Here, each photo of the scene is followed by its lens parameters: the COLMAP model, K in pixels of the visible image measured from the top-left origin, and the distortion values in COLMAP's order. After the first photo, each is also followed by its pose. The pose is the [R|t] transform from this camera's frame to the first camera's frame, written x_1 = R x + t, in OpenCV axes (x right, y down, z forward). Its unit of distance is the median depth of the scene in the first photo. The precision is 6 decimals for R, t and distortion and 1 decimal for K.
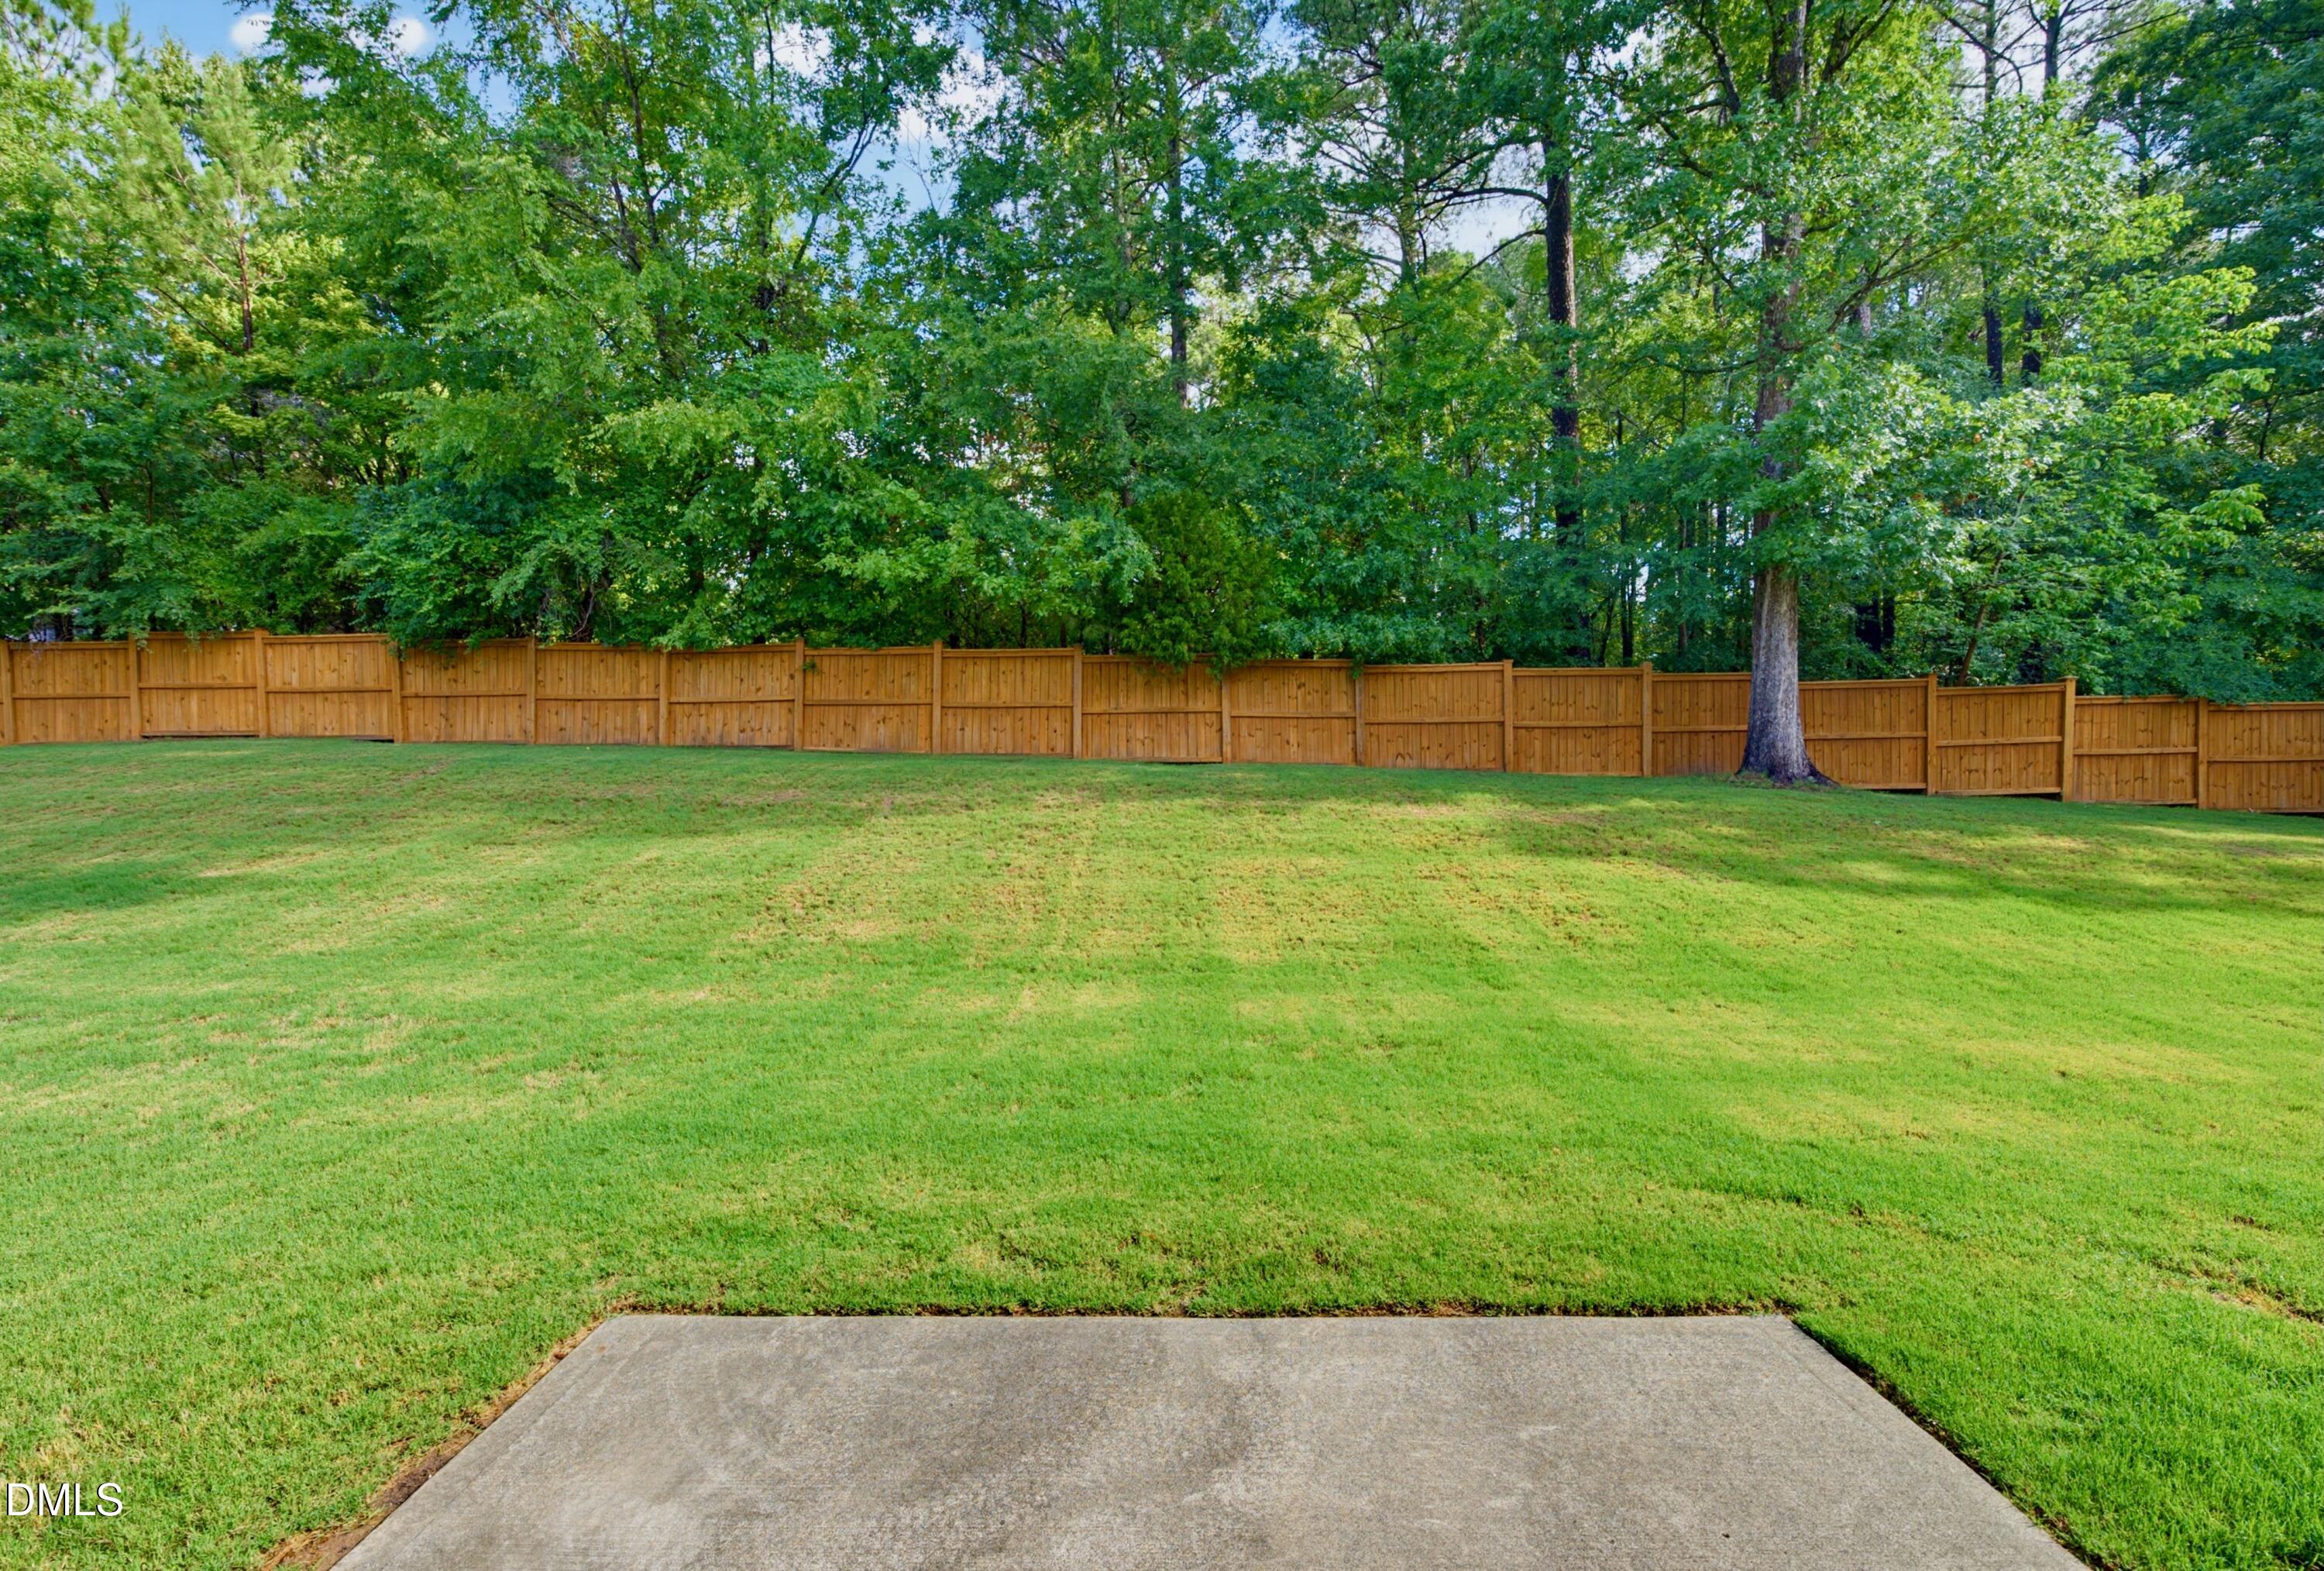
lens RADIAL K [[914.3, 0, 1120.6], [0, 914.3, 862.2], [0, 0, 1]] dist [-0.023053, 0.007812]
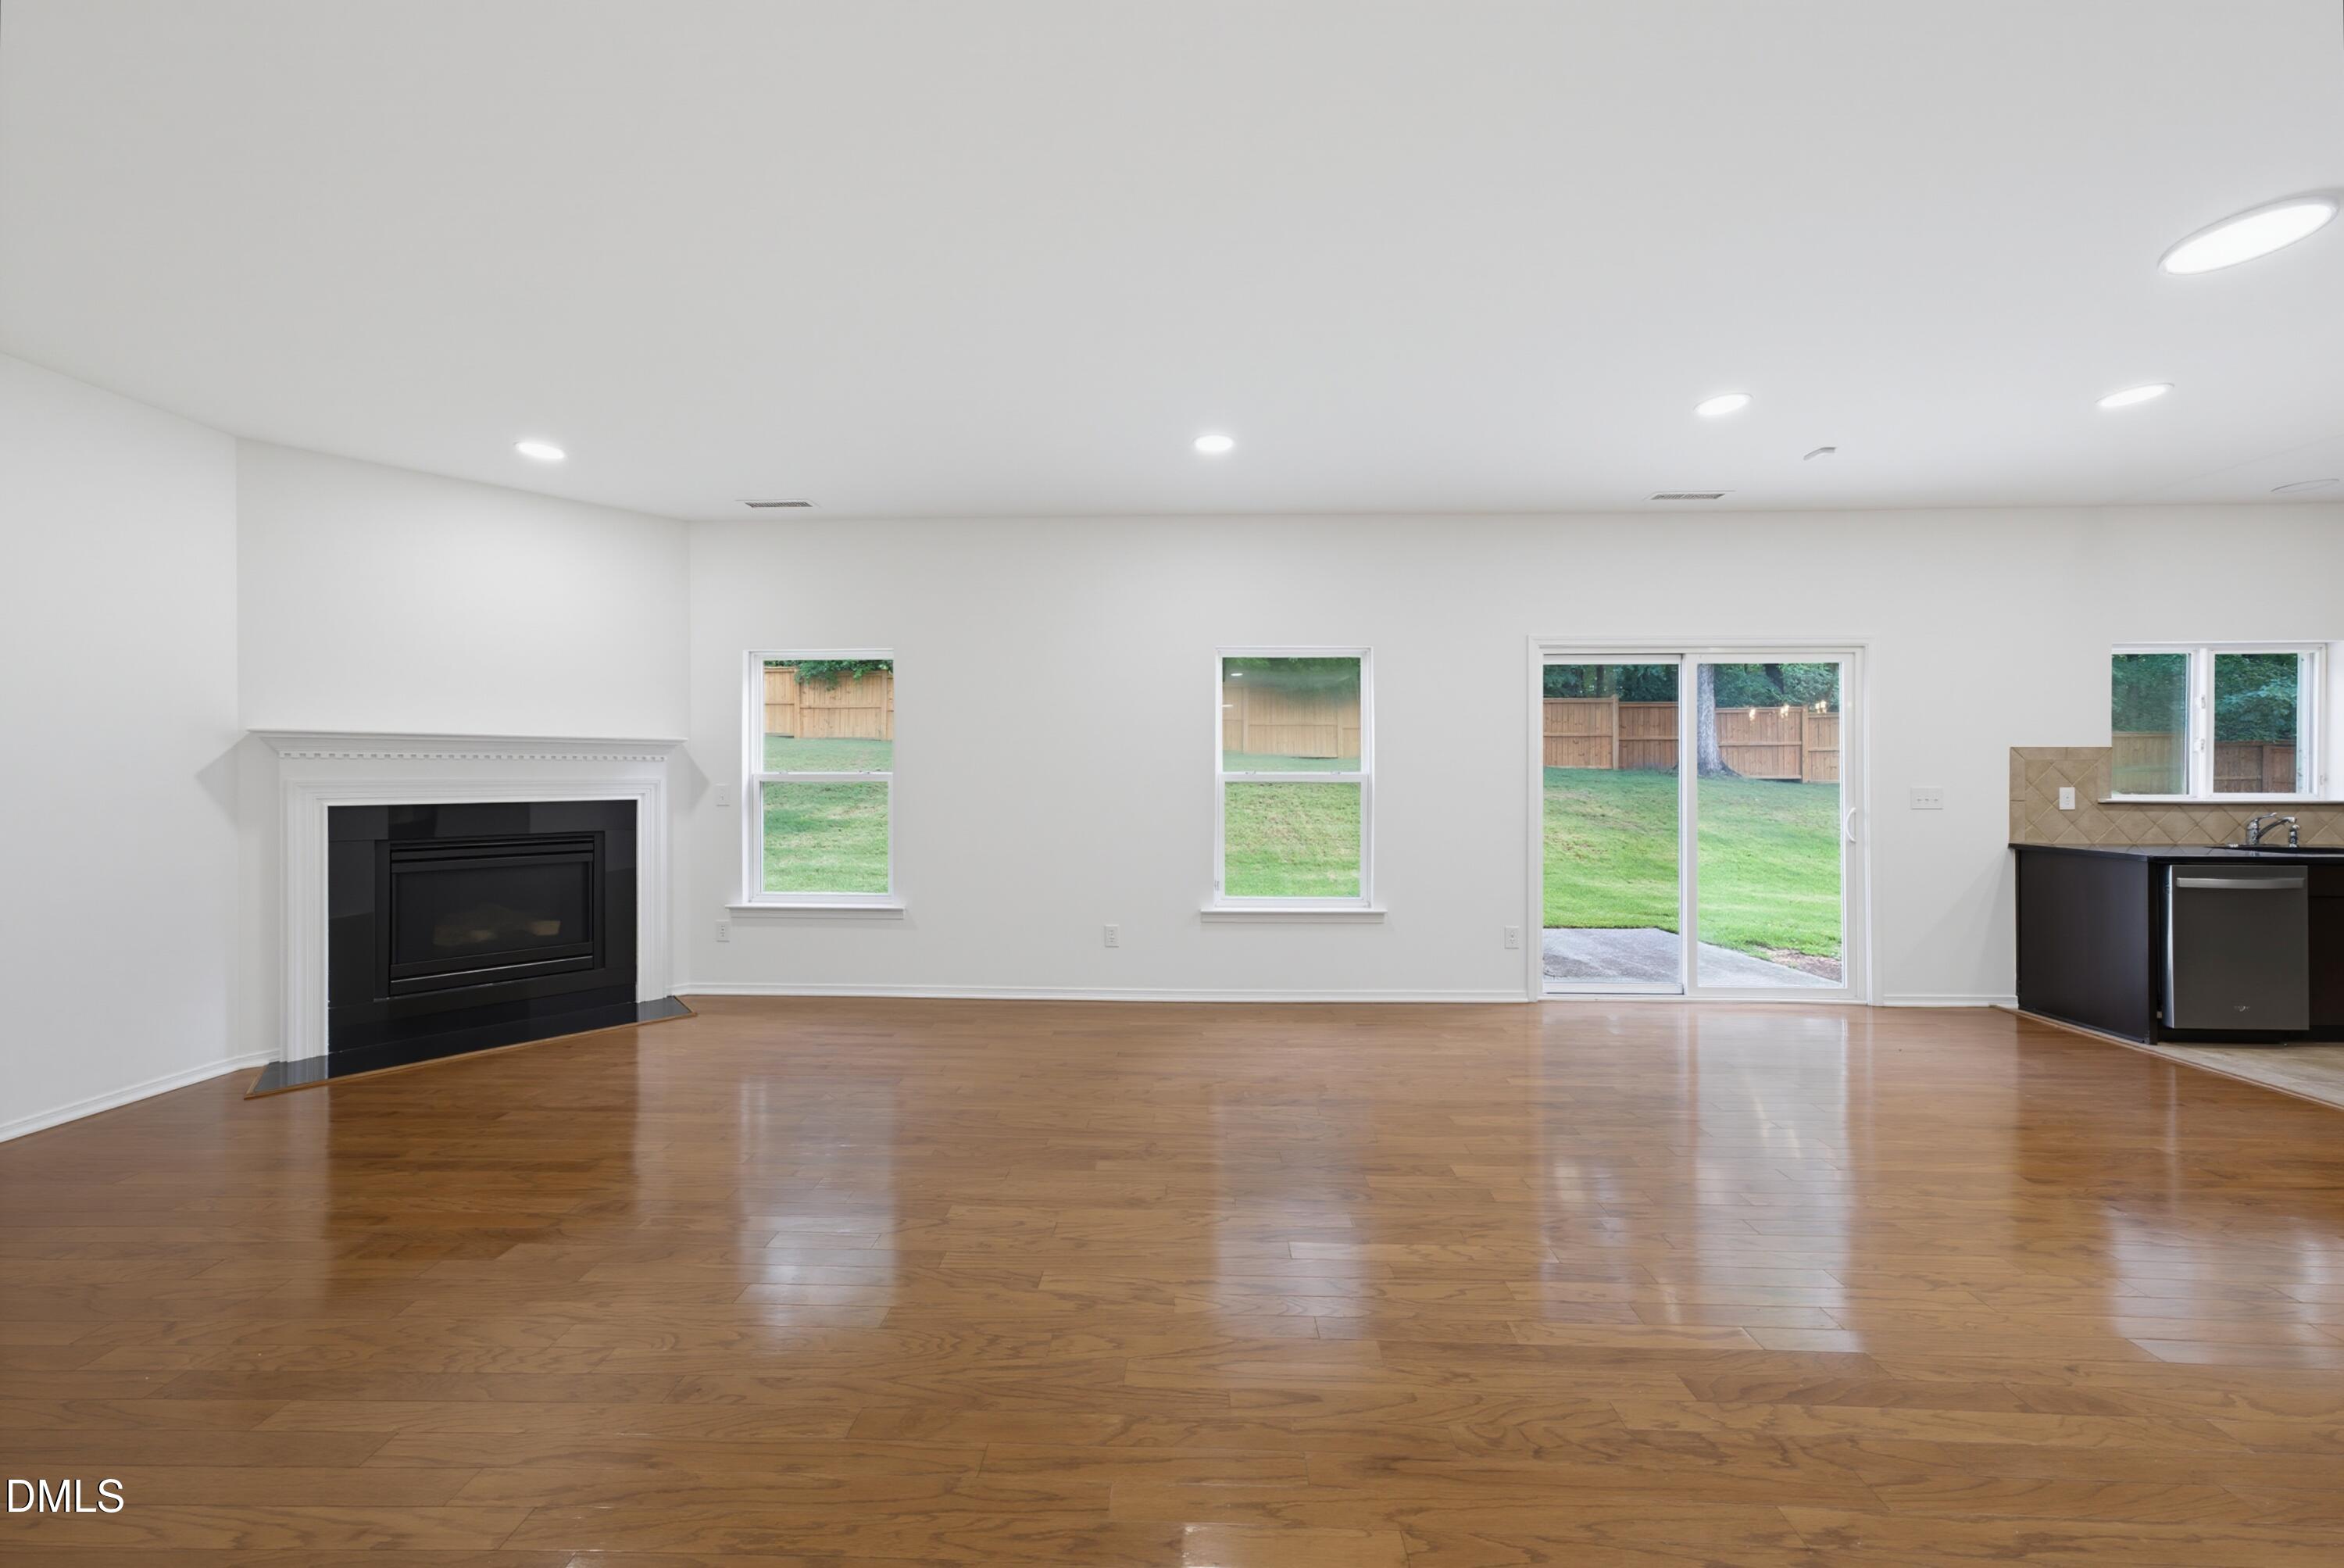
lens RADIAL K [[812.9, 0, 1165.0], [0, 812.9, 773.0], [0, 0, 1]] dist [-0.008450, 0.005560]
pose [[0.999893, 0.010225, 0.010430, -0.212389], [-0.009424, 0.997204, -0.074125, 0.021633], [-0.011159, 0.074019, 0.997194, -0.381579]]
